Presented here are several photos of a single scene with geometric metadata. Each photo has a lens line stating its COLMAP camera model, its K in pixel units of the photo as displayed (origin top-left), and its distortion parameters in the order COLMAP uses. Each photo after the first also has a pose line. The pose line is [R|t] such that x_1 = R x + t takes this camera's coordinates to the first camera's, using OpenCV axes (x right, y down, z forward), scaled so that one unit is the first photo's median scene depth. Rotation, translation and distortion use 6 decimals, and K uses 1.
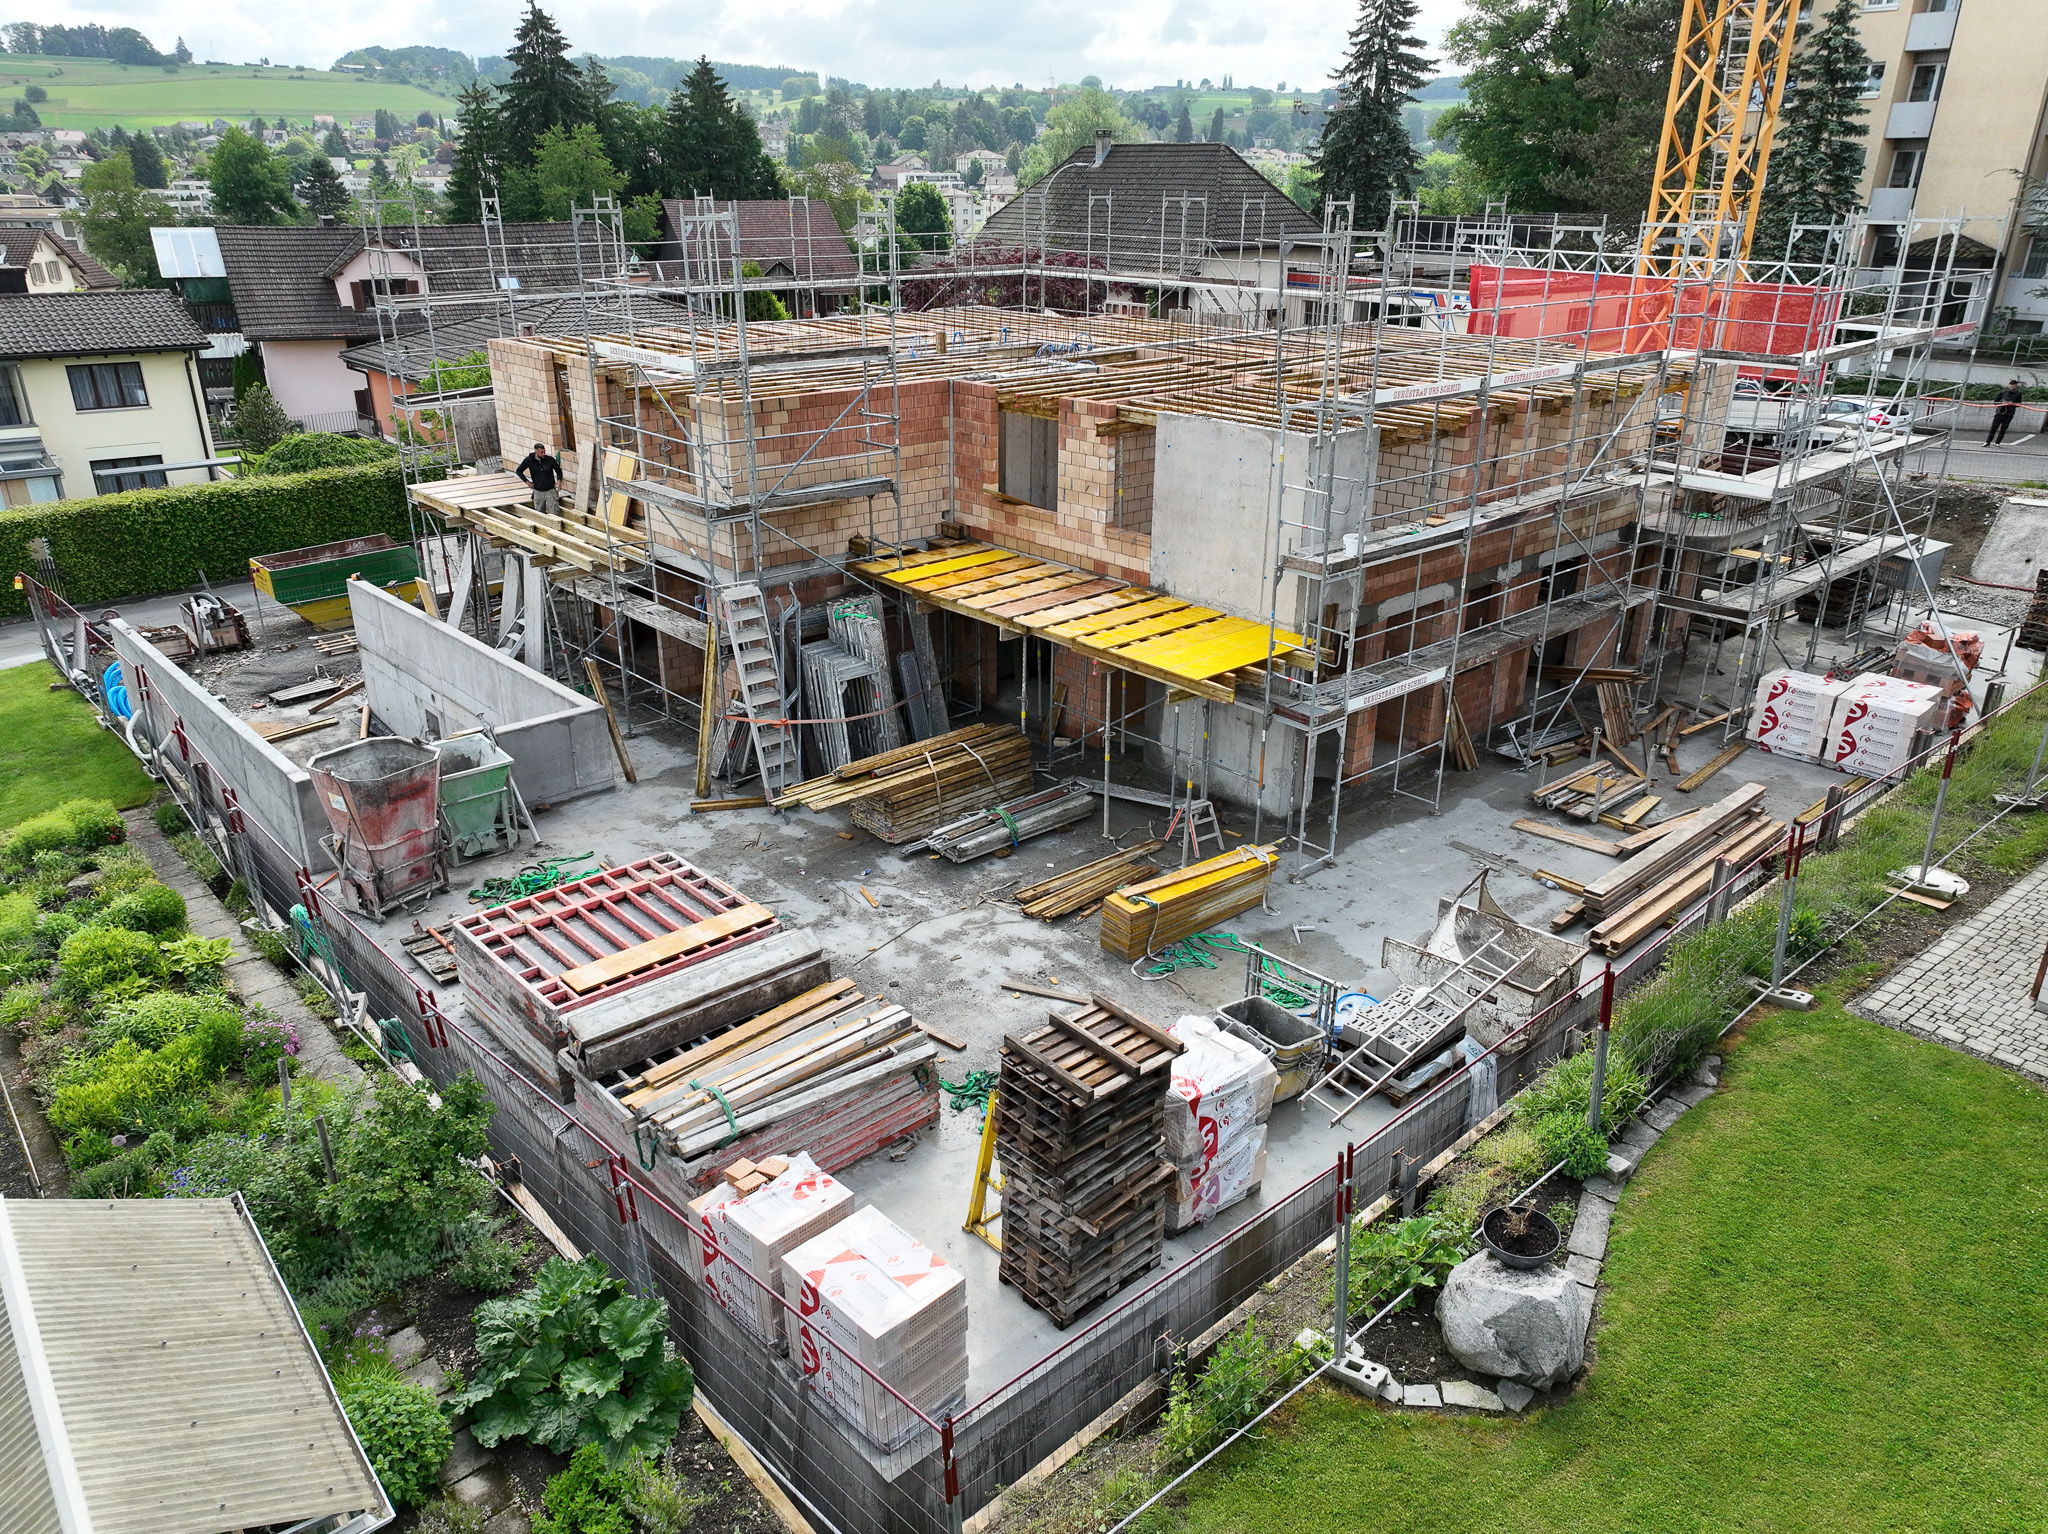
lens RADIAL K [[1437.3, 0, 1012.0], [0, 1437.3, 768.6], [0, 0, 1]] dist [0.005960, 0.008146]
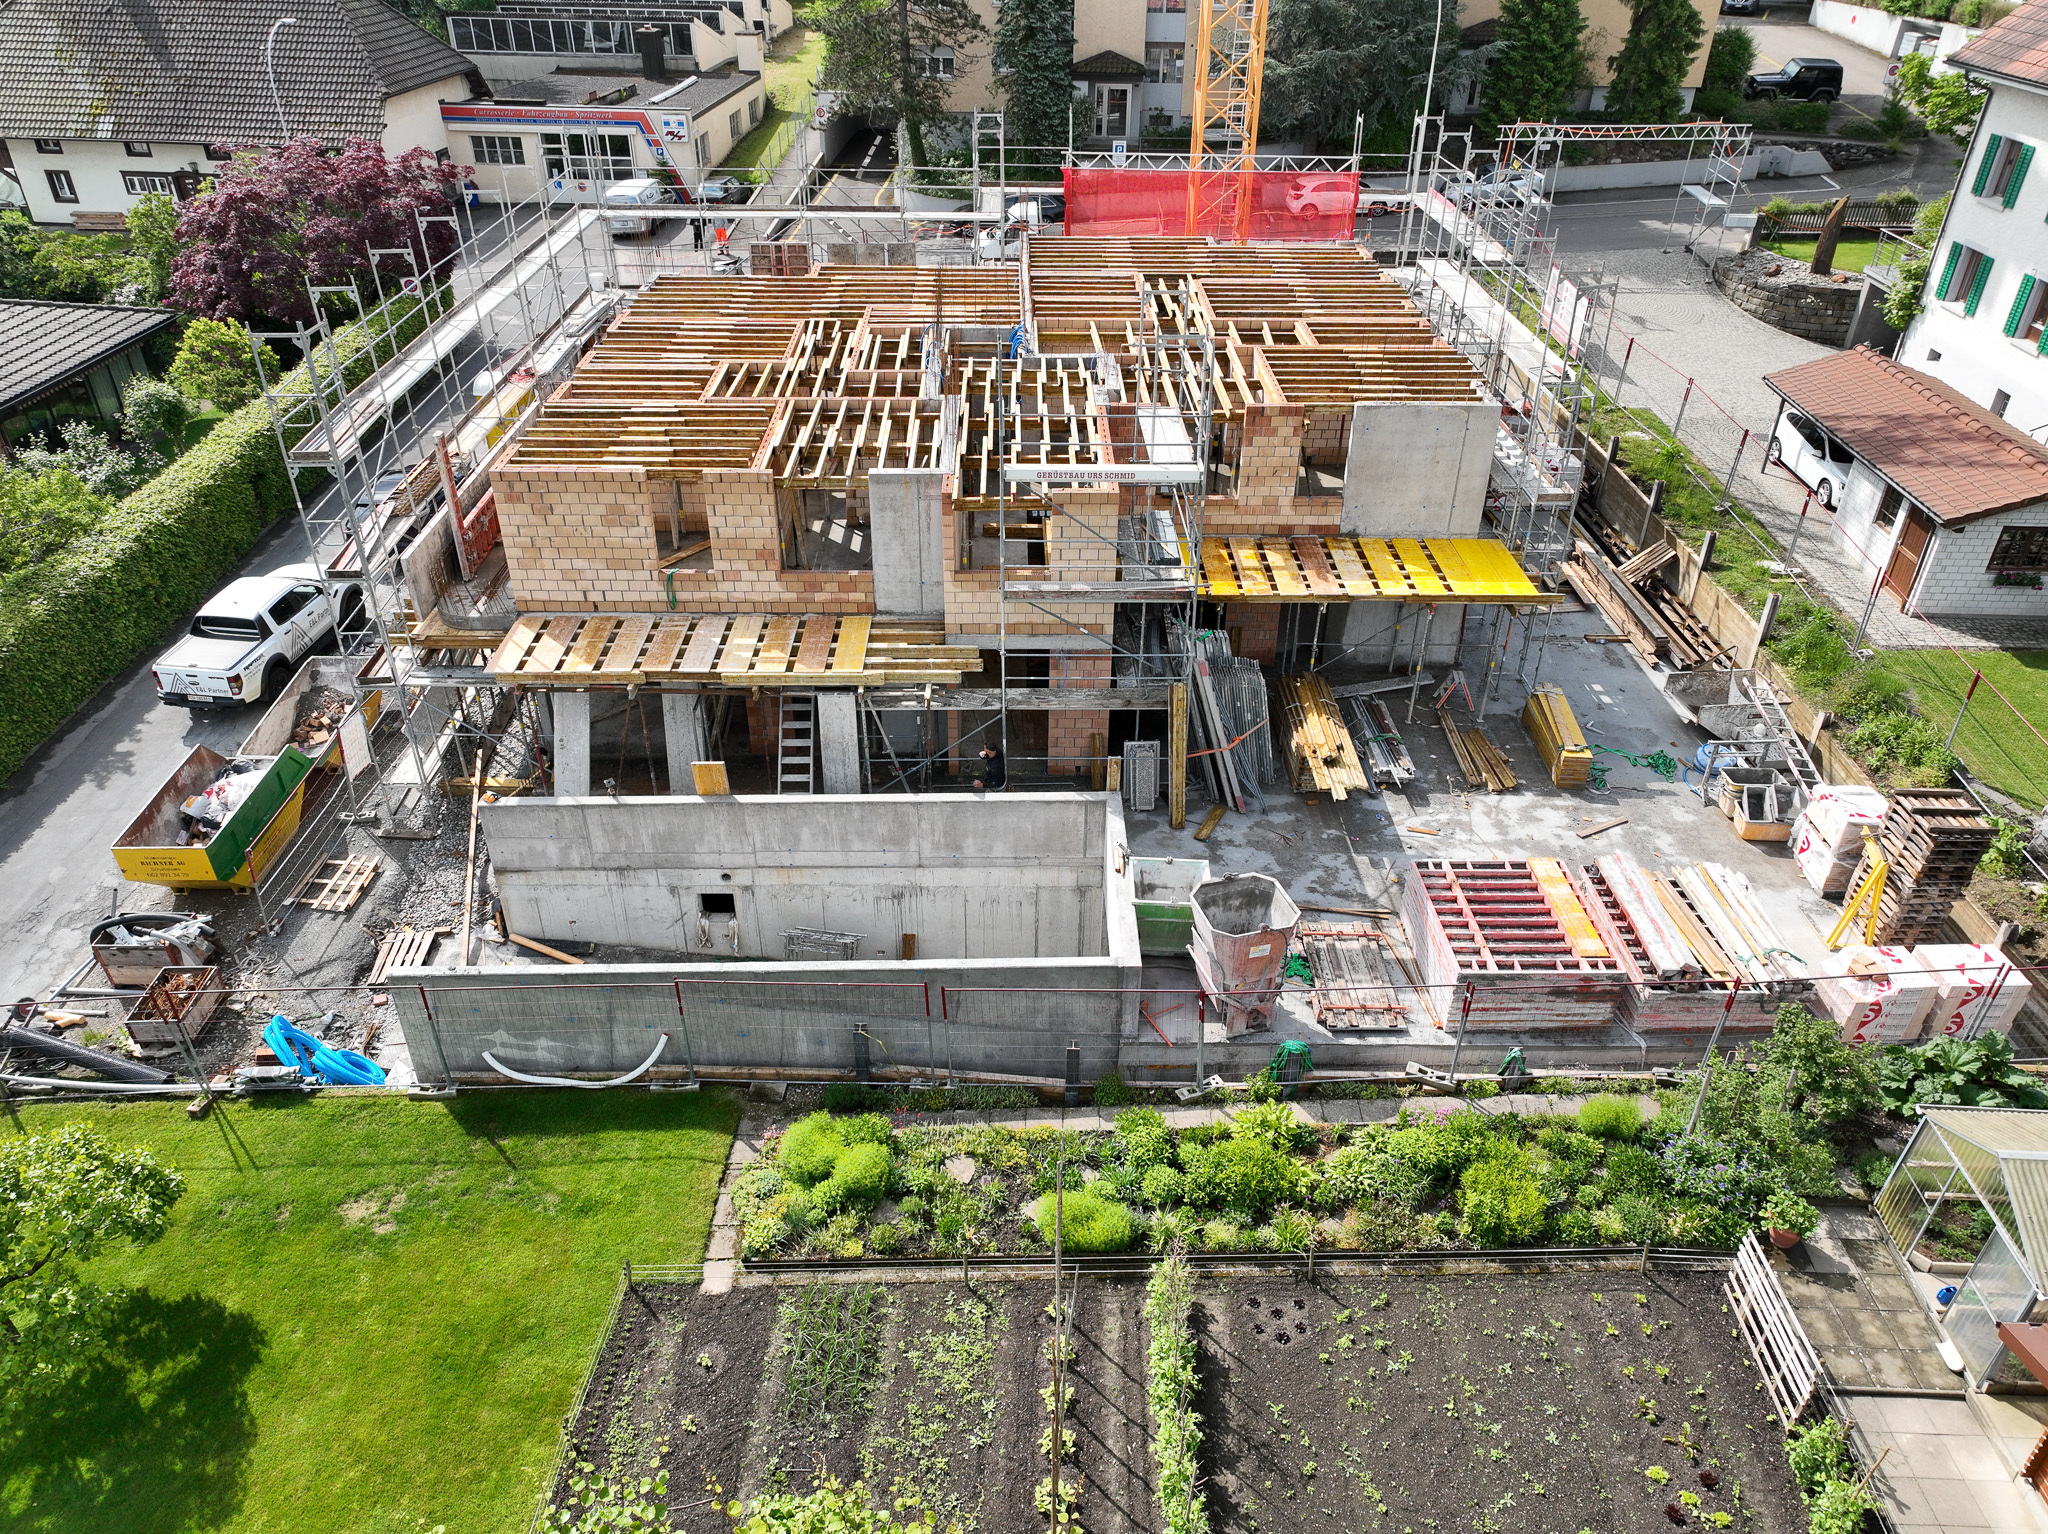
lens RADIAL K [[1437.3, 0, 1028.7], [0, 1437.3, 768.1], [0, 0, 1]] dist [0.005960, 0.008146]
pose [[0.658953, -0.405989, 0.633210, -0.531576], [0.284071, 0.913807, 0.290277, -0.207868], [-0.696481, -0.011402, 0.717485, 0.138766]]
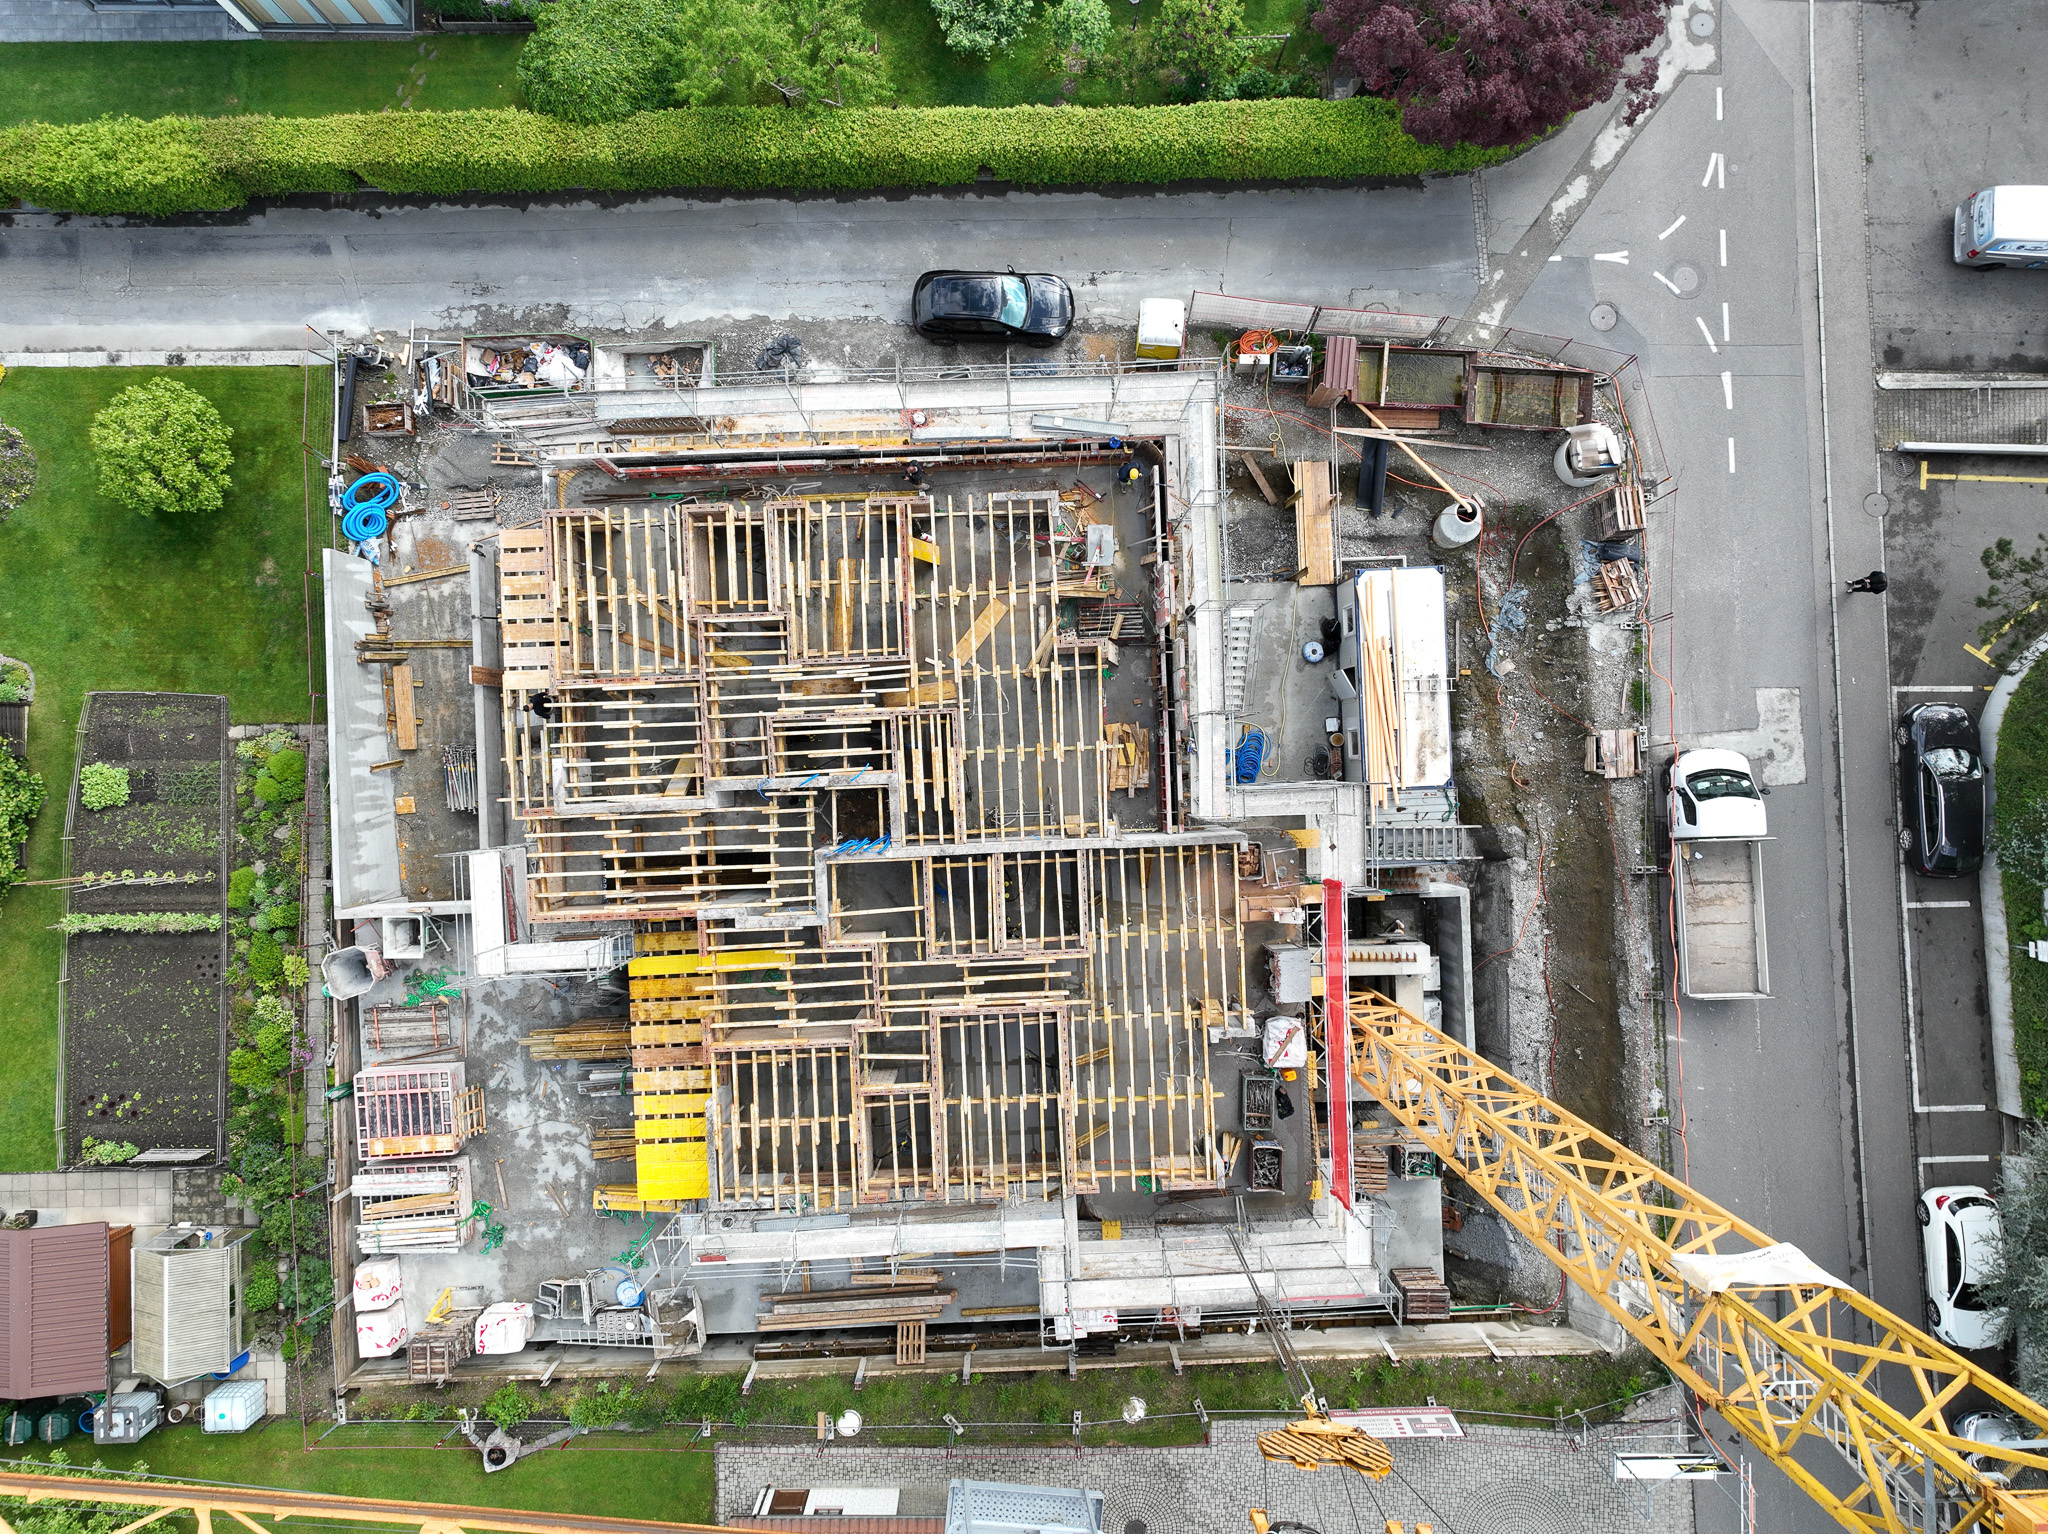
lens RADIAL K [[1437.3, 0, 1026.1], [0, 1437.3, 755.4], [0, 0, 1]] dist [0.005960, 0.008146]
pose [[0.772076, 0.635519, 0.003824, 0.063723], [-0.249072, 0.297045, 0.921807, -1.057052], [0.584689, -0.712657, 0.387631, 0.432066]]
